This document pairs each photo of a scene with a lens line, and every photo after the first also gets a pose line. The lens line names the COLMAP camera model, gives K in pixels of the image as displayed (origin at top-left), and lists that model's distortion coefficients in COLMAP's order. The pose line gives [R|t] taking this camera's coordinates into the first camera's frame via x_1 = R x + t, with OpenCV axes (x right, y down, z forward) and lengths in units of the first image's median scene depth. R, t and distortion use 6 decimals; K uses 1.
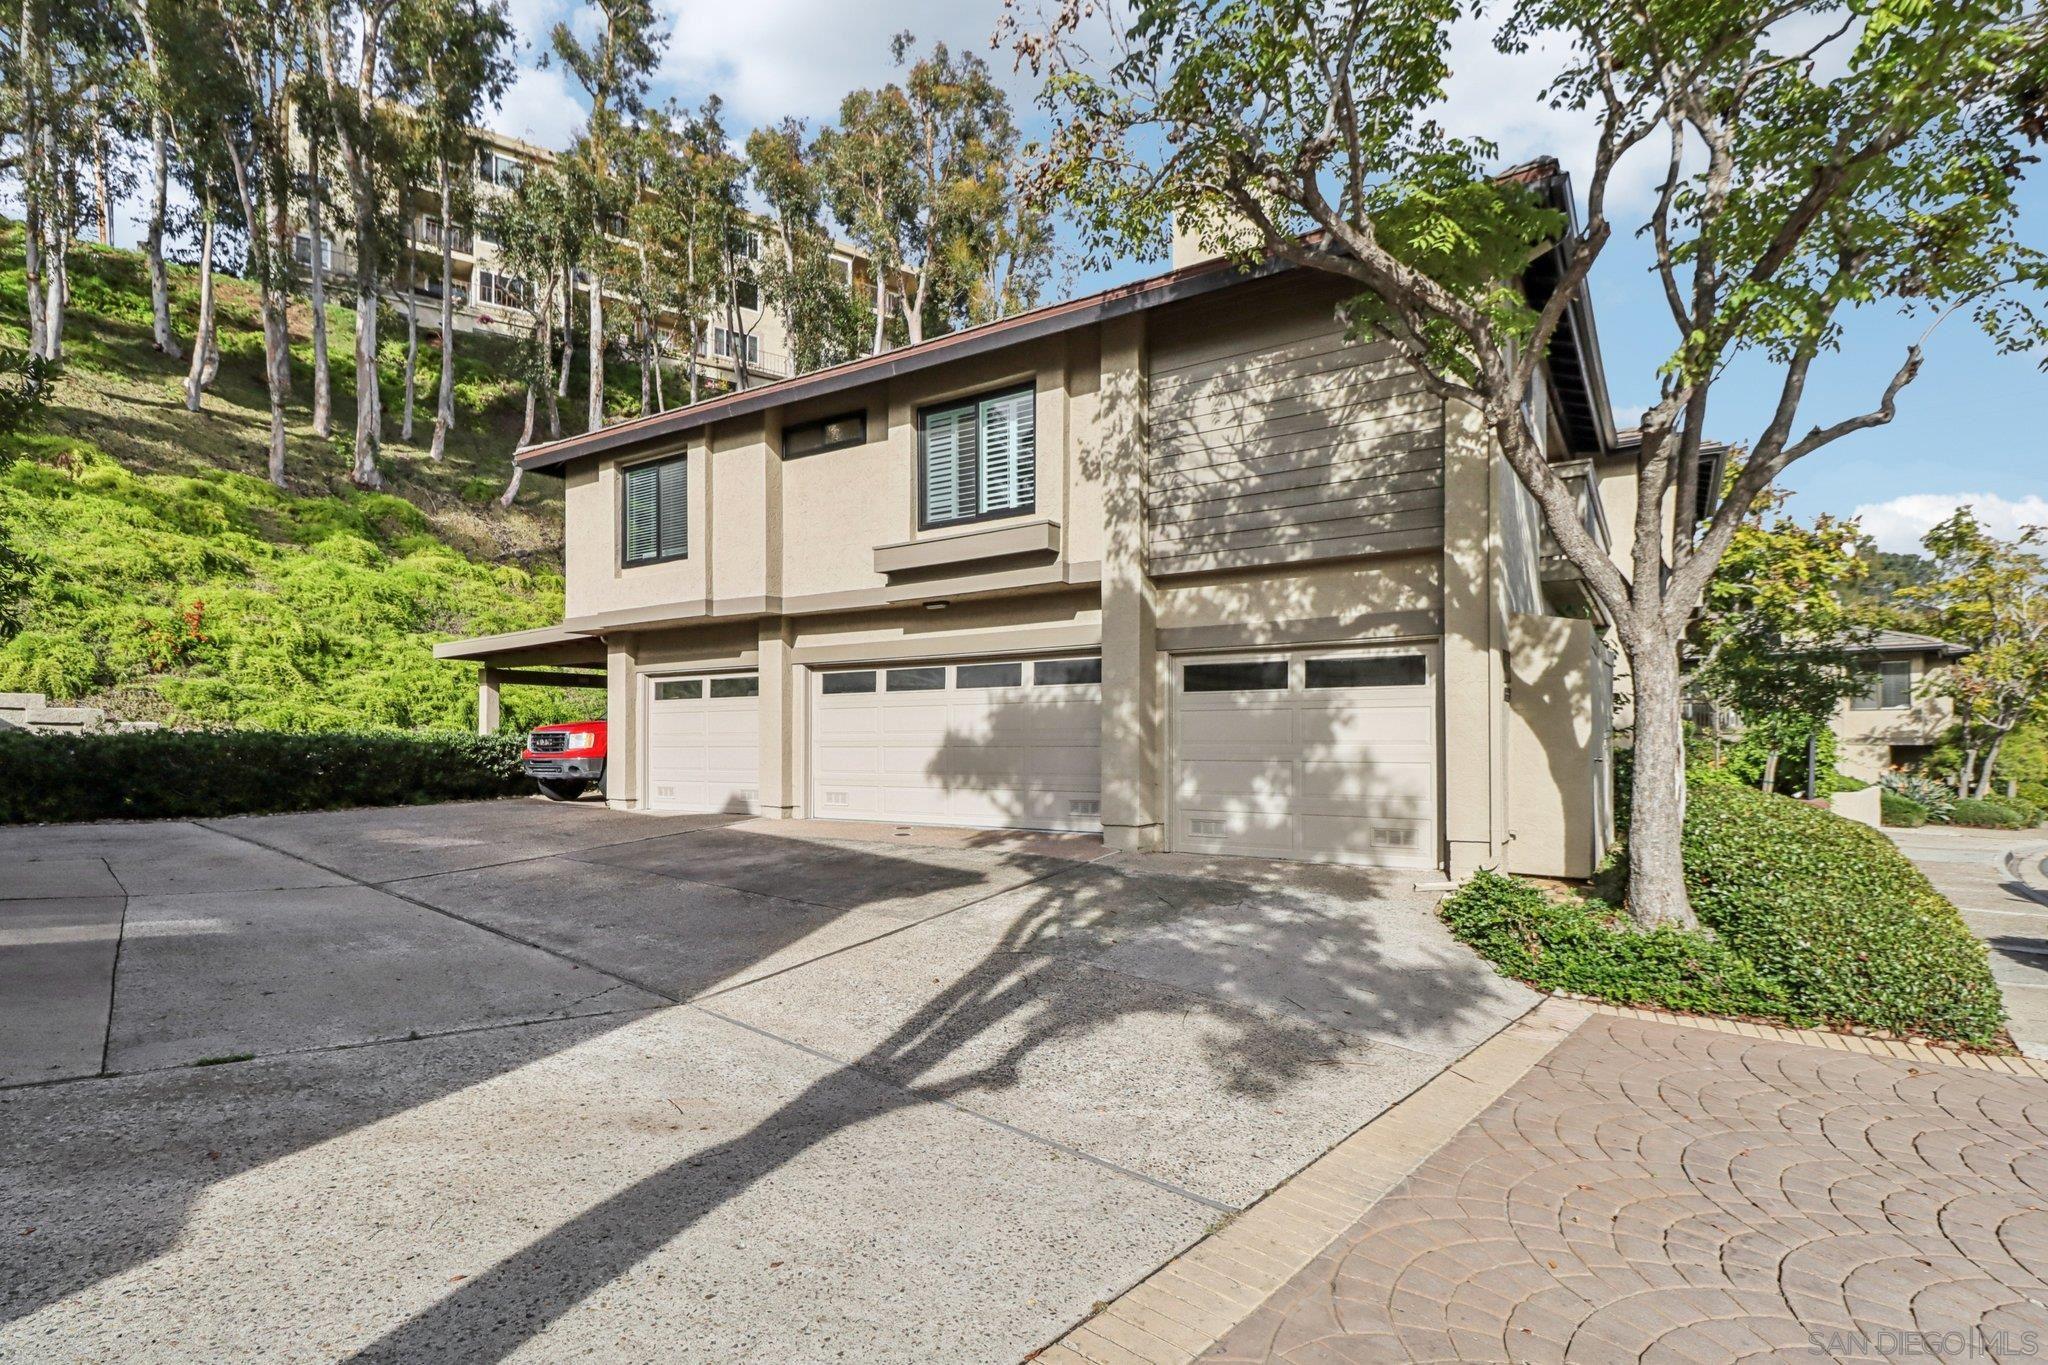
lens RADIAL K [[964.2, 0, 1032.6], [0, 964.2, 651.1], [0, 0, 1]] dist [0.020050, -0.016490]
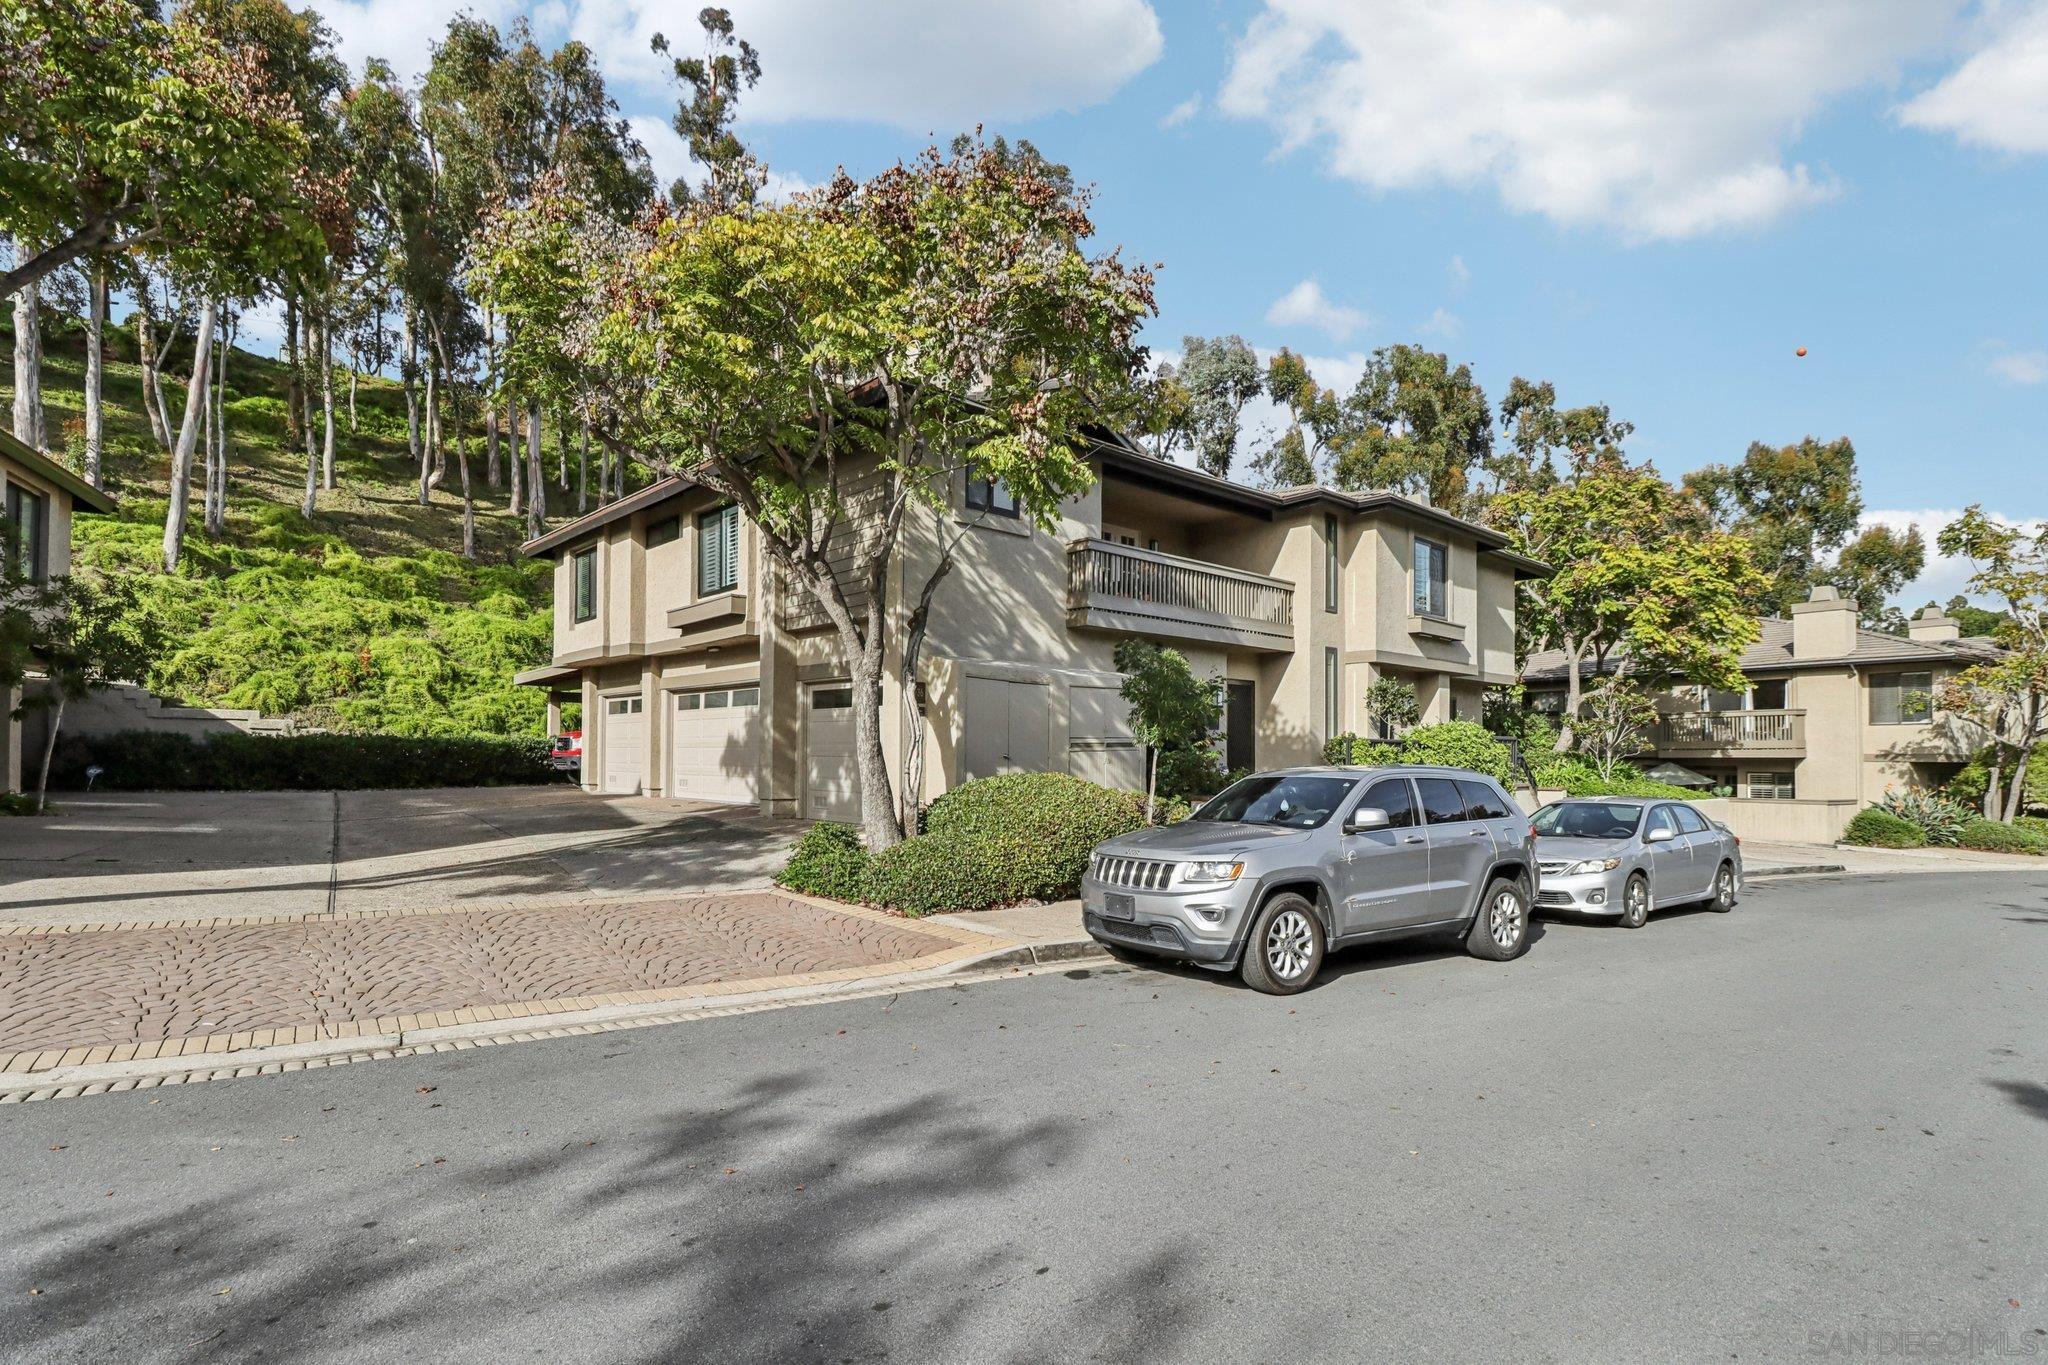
lens RADIAL K [[964.2, 0, 1032.6], [0, 964.2, 651.1], [0, 0, 1]] dist [0.020050, -0.016490]
pose [[0.969289, -0.016018, -0.245401, 0.482094], [0.012538, 0.999798, -0.015735, -0.010153], [0.245603, 0.012175, 0.969294, -0.192408]]
